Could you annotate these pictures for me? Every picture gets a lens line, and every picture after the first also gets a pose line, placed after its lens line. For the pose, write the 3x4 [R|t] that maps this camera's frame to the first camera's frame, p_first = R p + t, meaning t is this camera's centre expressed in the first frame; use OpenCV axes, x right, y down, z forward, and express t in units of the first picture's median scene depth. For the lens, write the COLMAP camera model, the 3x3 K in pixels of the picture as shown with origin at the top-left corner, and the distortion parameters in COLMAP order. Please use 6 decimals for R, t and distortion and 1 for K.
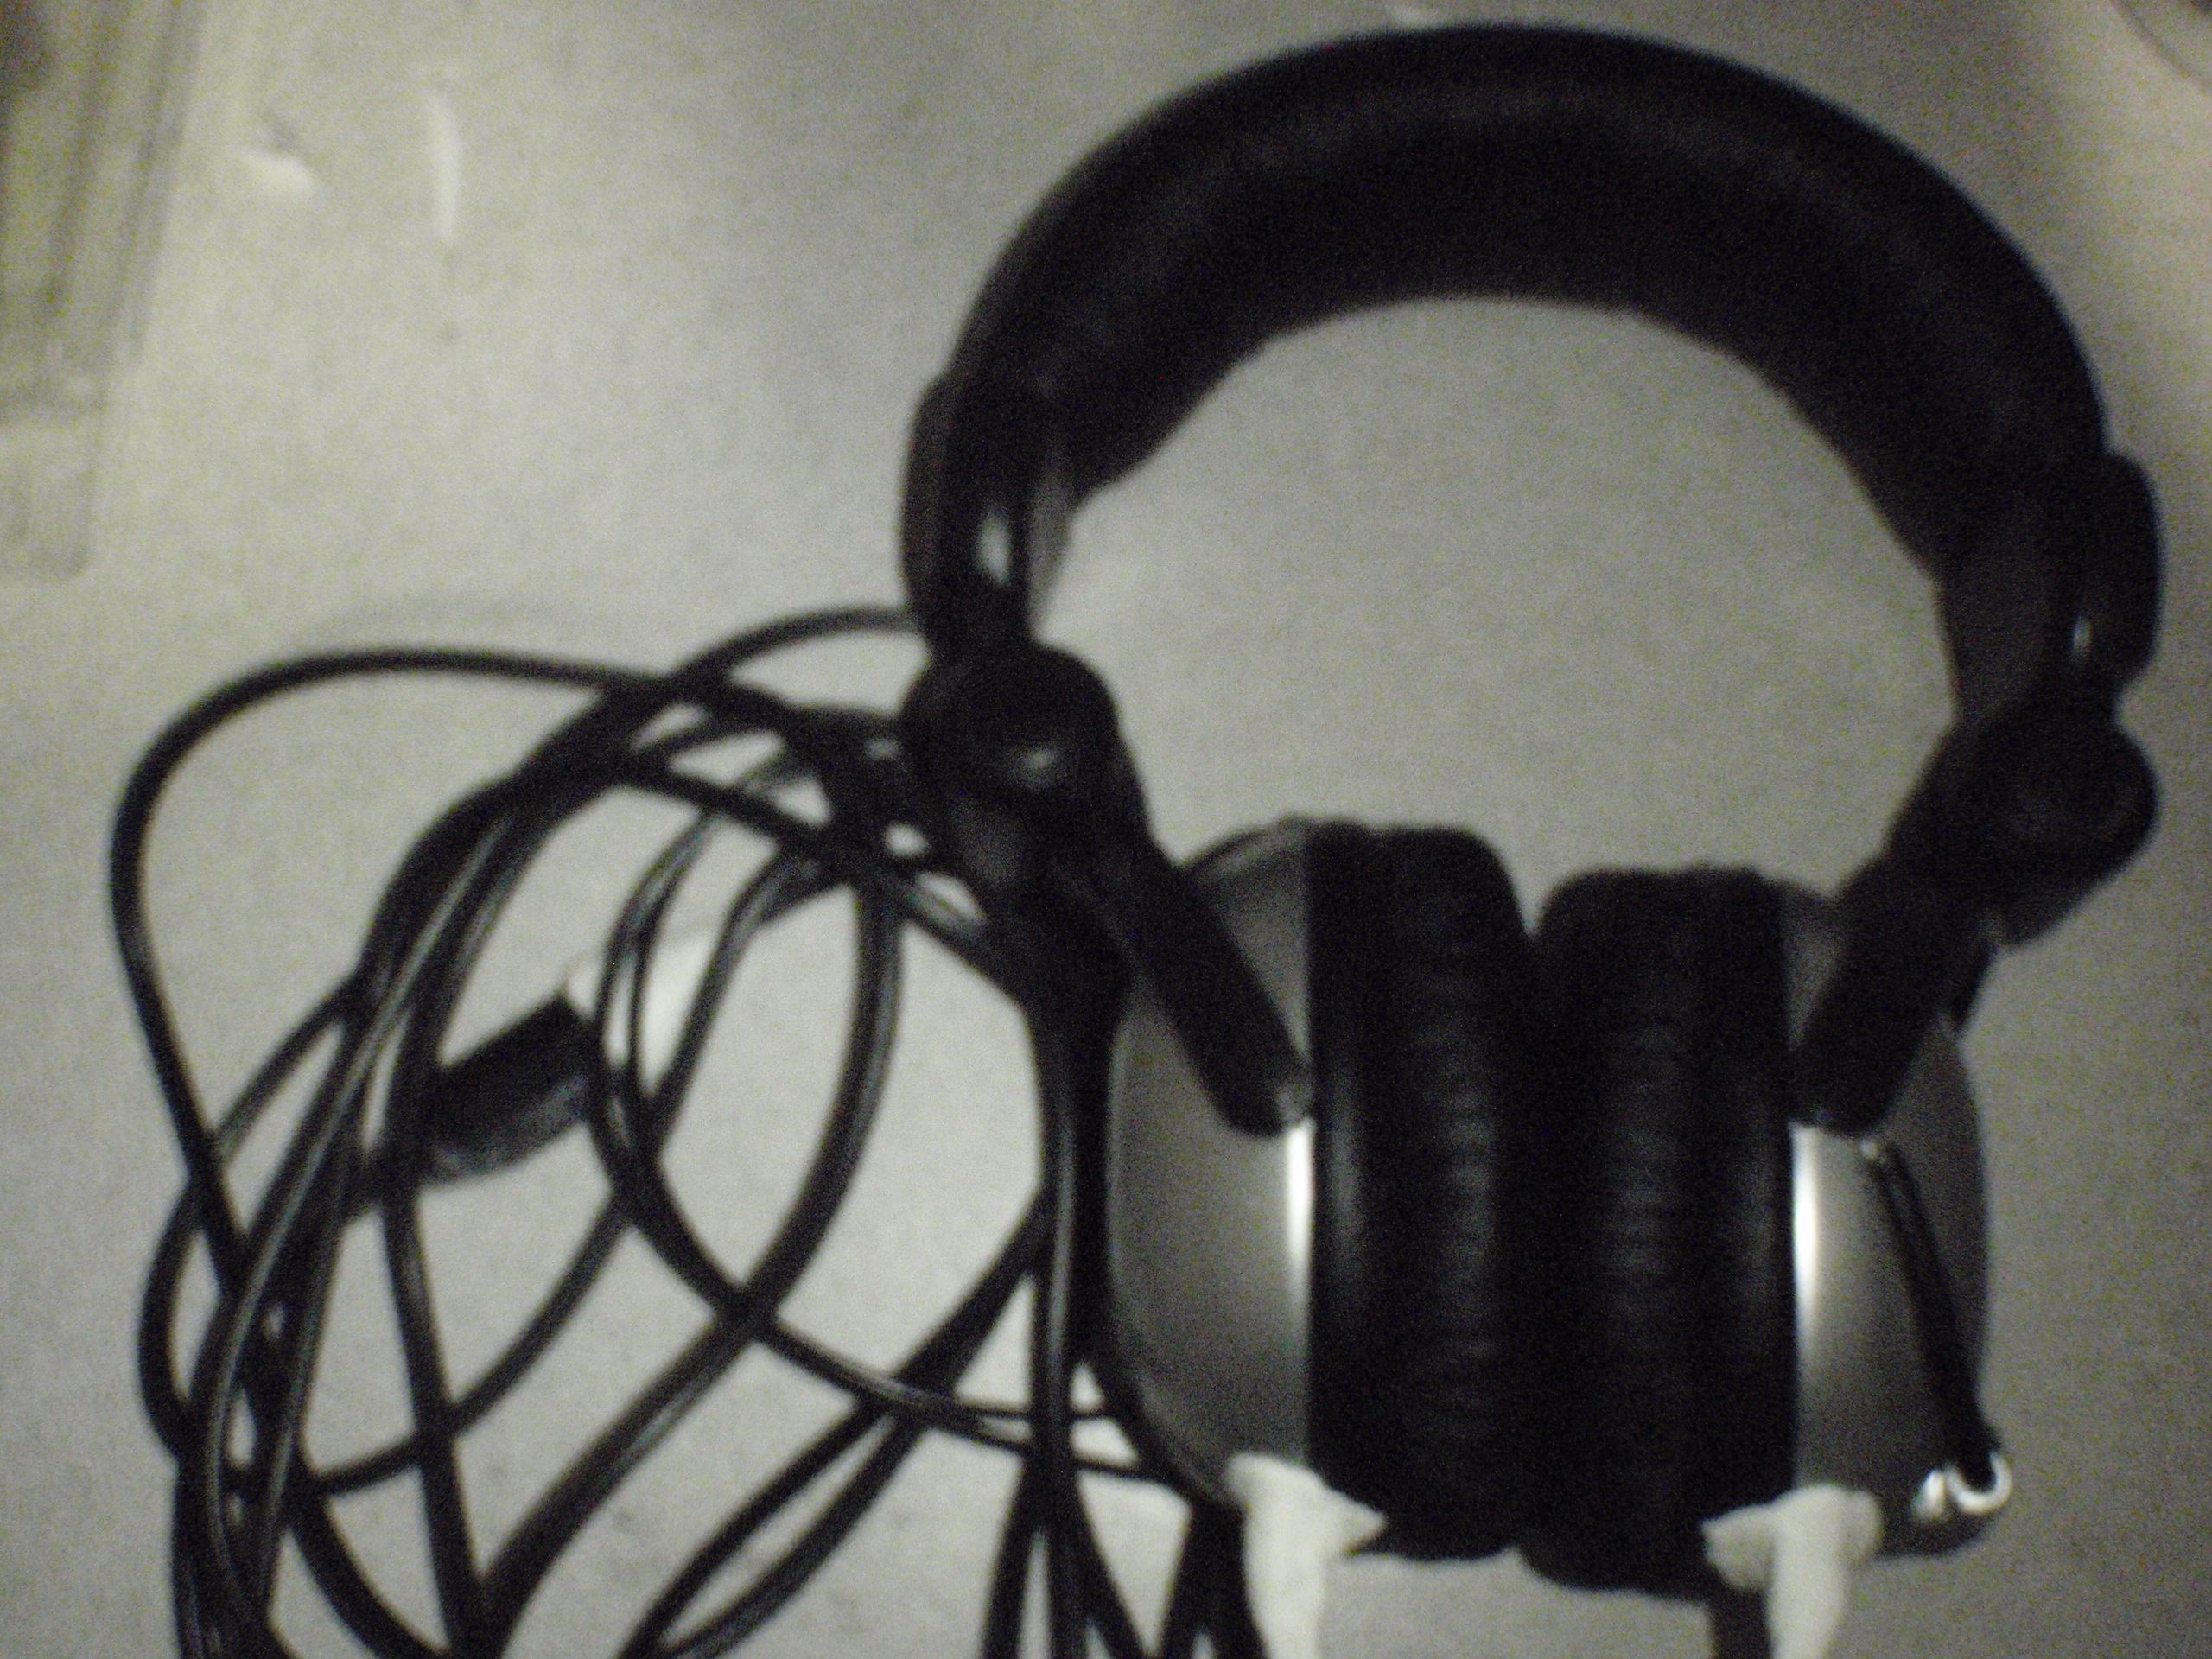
lens RADIAL K [[2688.8, 0, 1105.2], [0, 2688.8, 829.7], [0, 0, 1]] dist [0.012491, 0.012669]
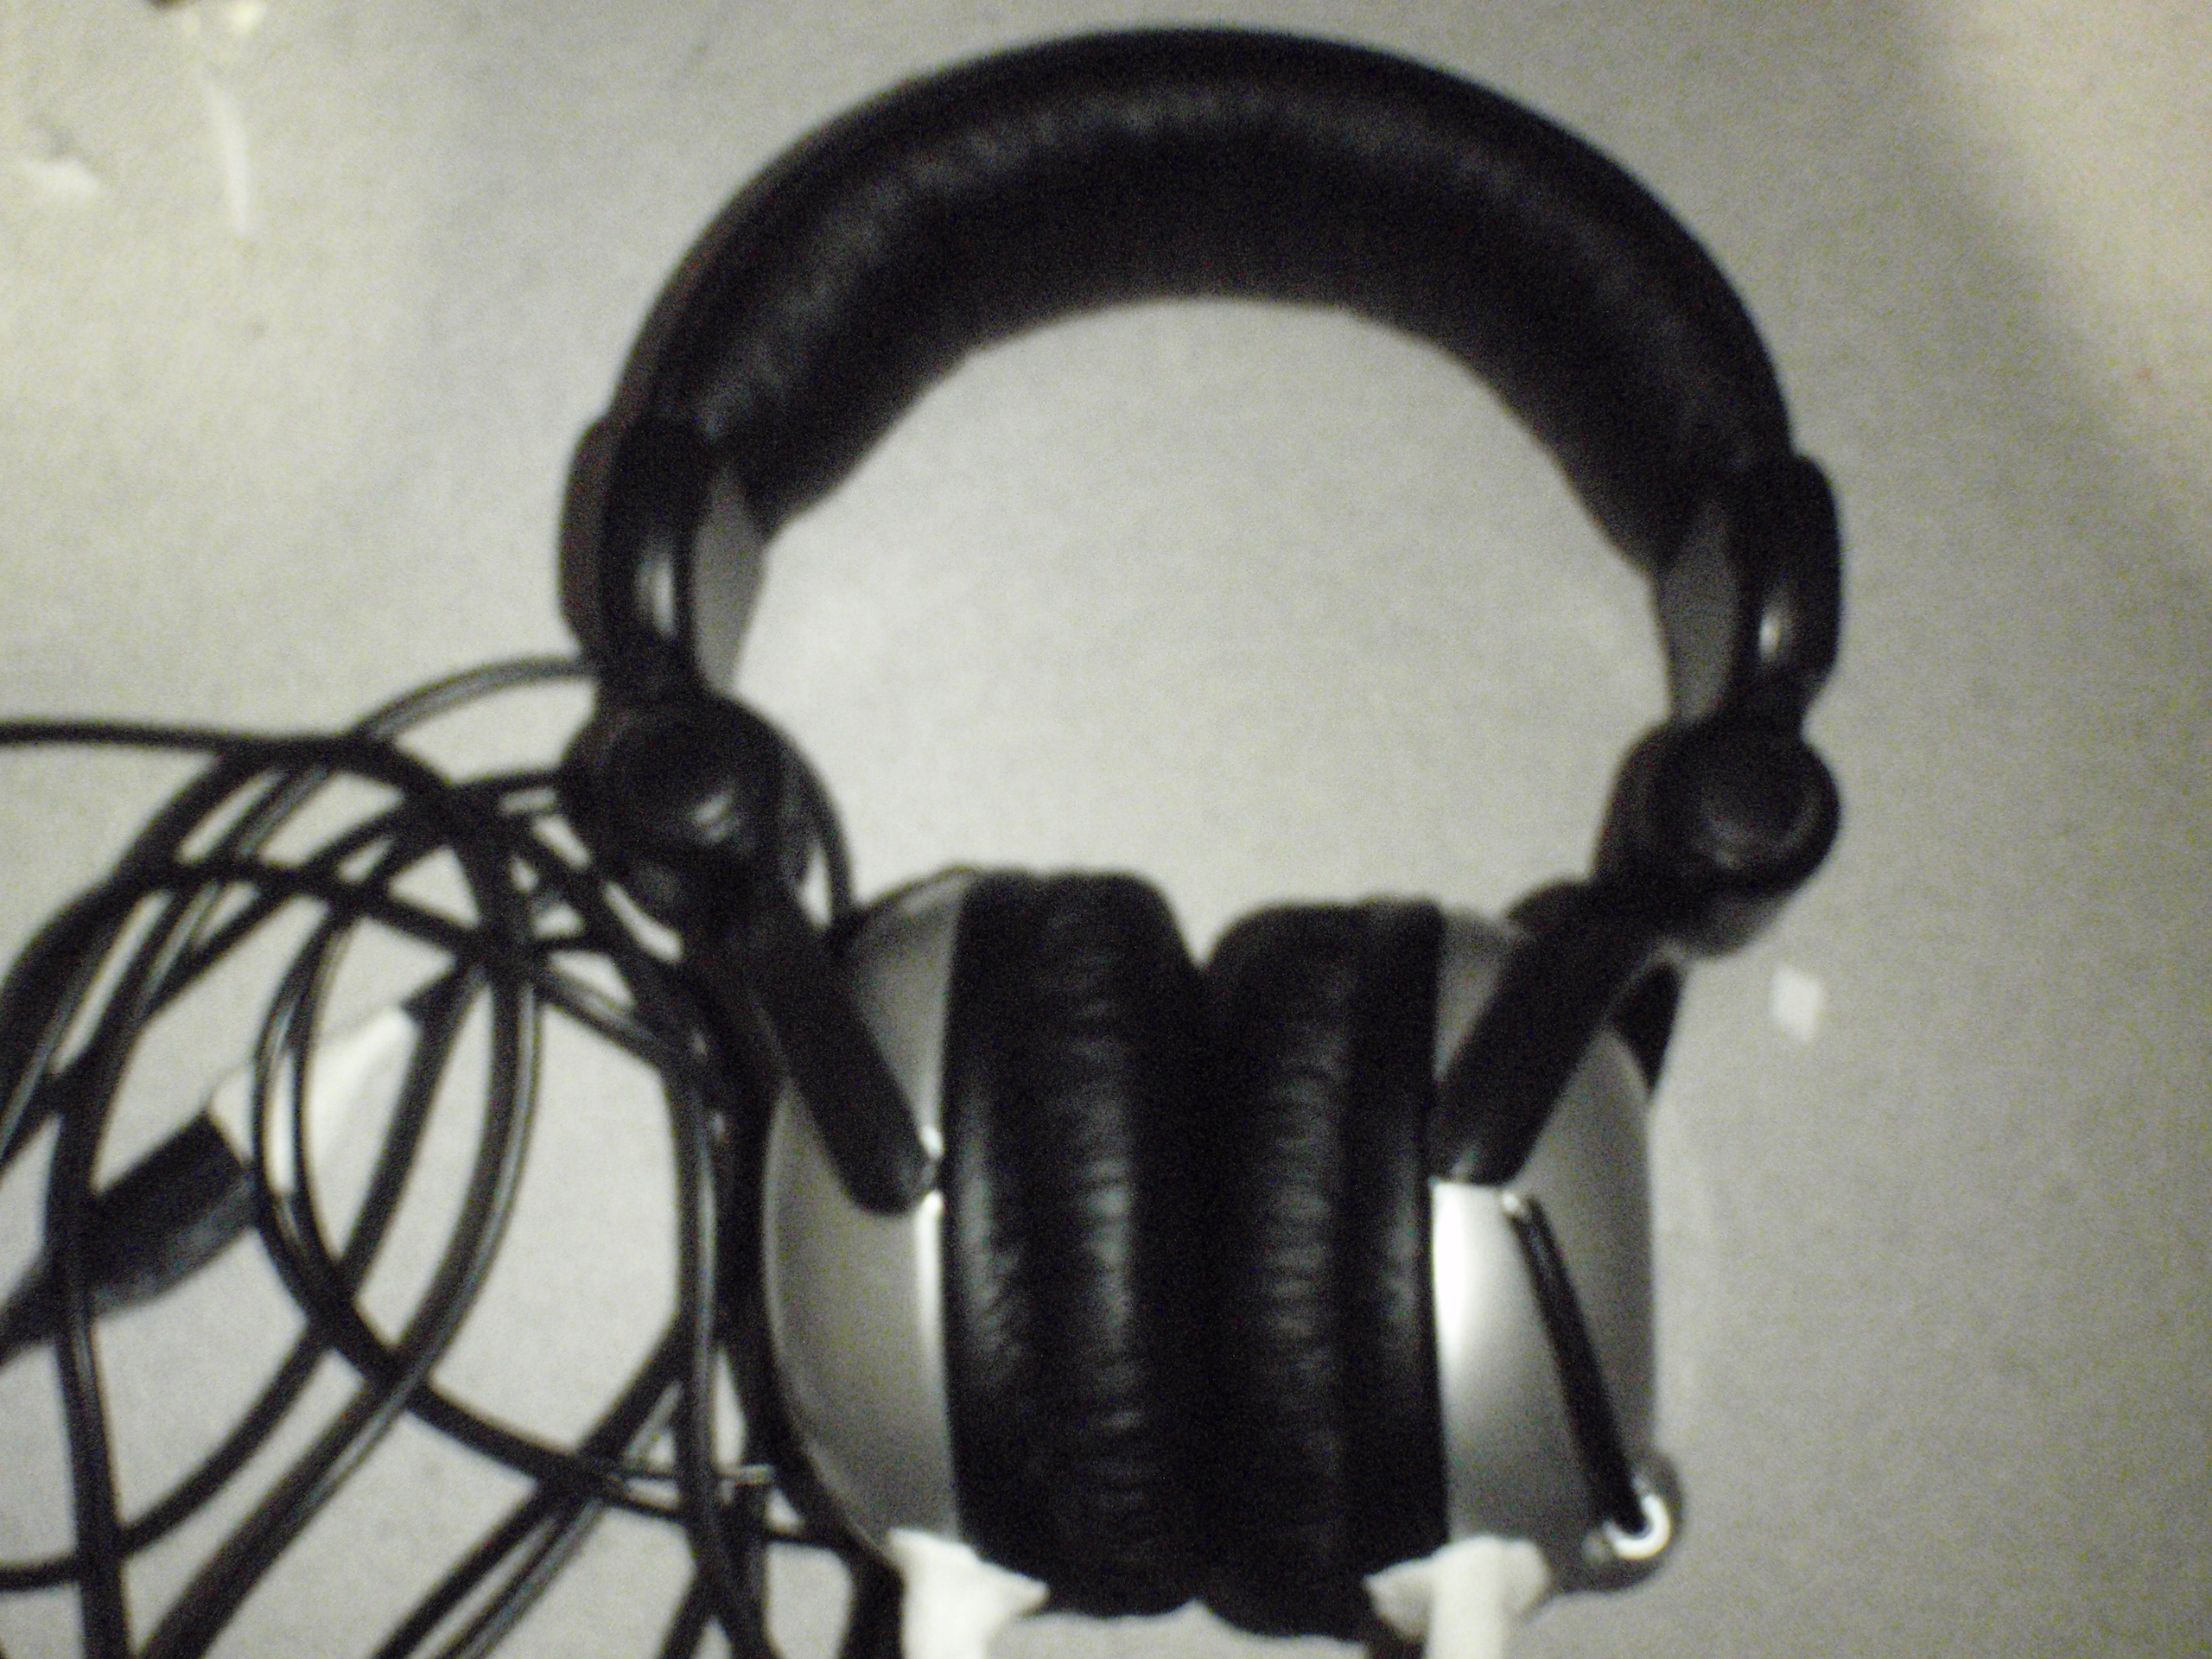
lens RADIAL K [[2688.8, 0, 1105.2], [0, 2688.8, 829.7], [0, 0, 1]] dist [0.012491, 0.012669]
pose [[0.998944, -0.045815, -0.003534, 0.129446], [0.045926, 0.997972, 0.044083, -0.060758], [0.001507, -0.044199, 0.999022, 0.015496]]
